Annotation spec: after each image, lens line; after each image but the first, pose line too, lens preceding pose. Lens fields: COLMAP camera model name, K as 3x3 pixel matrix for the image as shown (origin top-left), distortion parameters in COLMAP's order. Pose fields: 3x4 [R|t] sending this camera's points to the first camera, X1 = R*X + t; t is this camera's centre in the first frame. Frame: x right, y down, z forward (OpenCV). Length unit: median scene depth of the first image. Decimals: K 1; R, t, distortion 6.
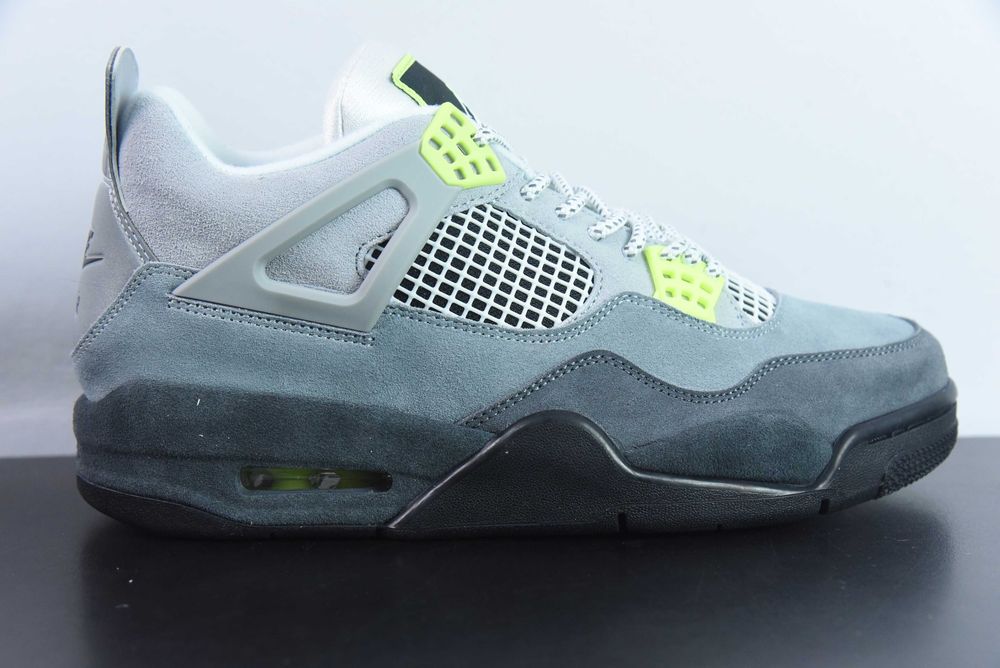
lens RADIAL K [[1405.5, 0, 500.0], [0, 1405.5, 334.0], [0, 0, 1]] dist [0.020708, 0.003472]
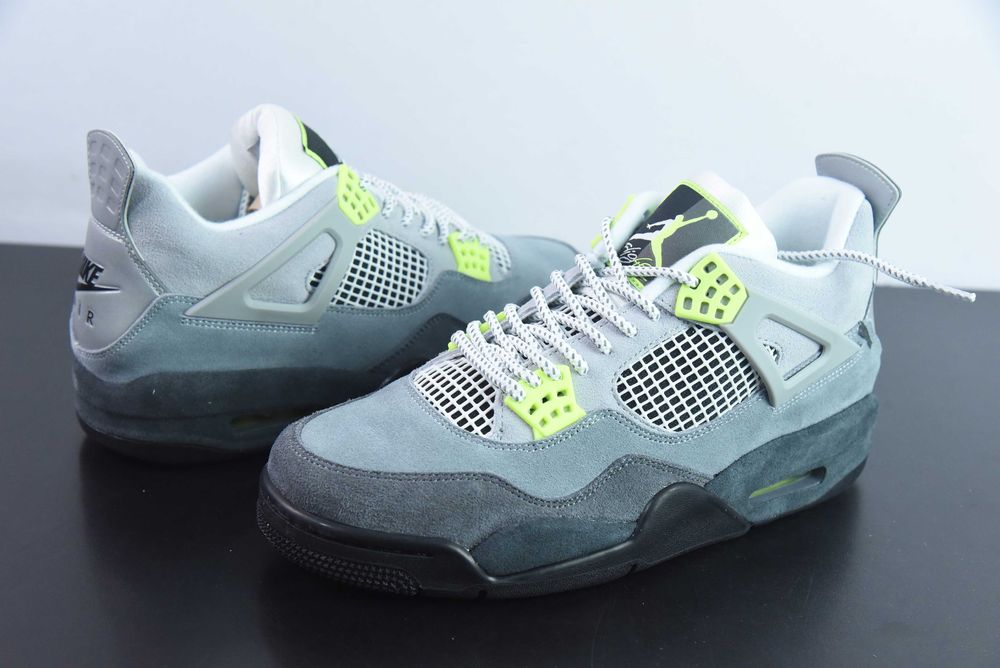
lens RADIAL K [[1460.9, 0, 500.0], [0, 1460.9, 334.0], [0, 0, 1]] dist [0.022444, 0.022978]
pose [[0.885258, -0.125467, 0.447857, -0.626317], [0.001484, 0.963683, 0.267044, -0.416264], [-0.465098, -0.235738, 0.853295, -0.469985]]
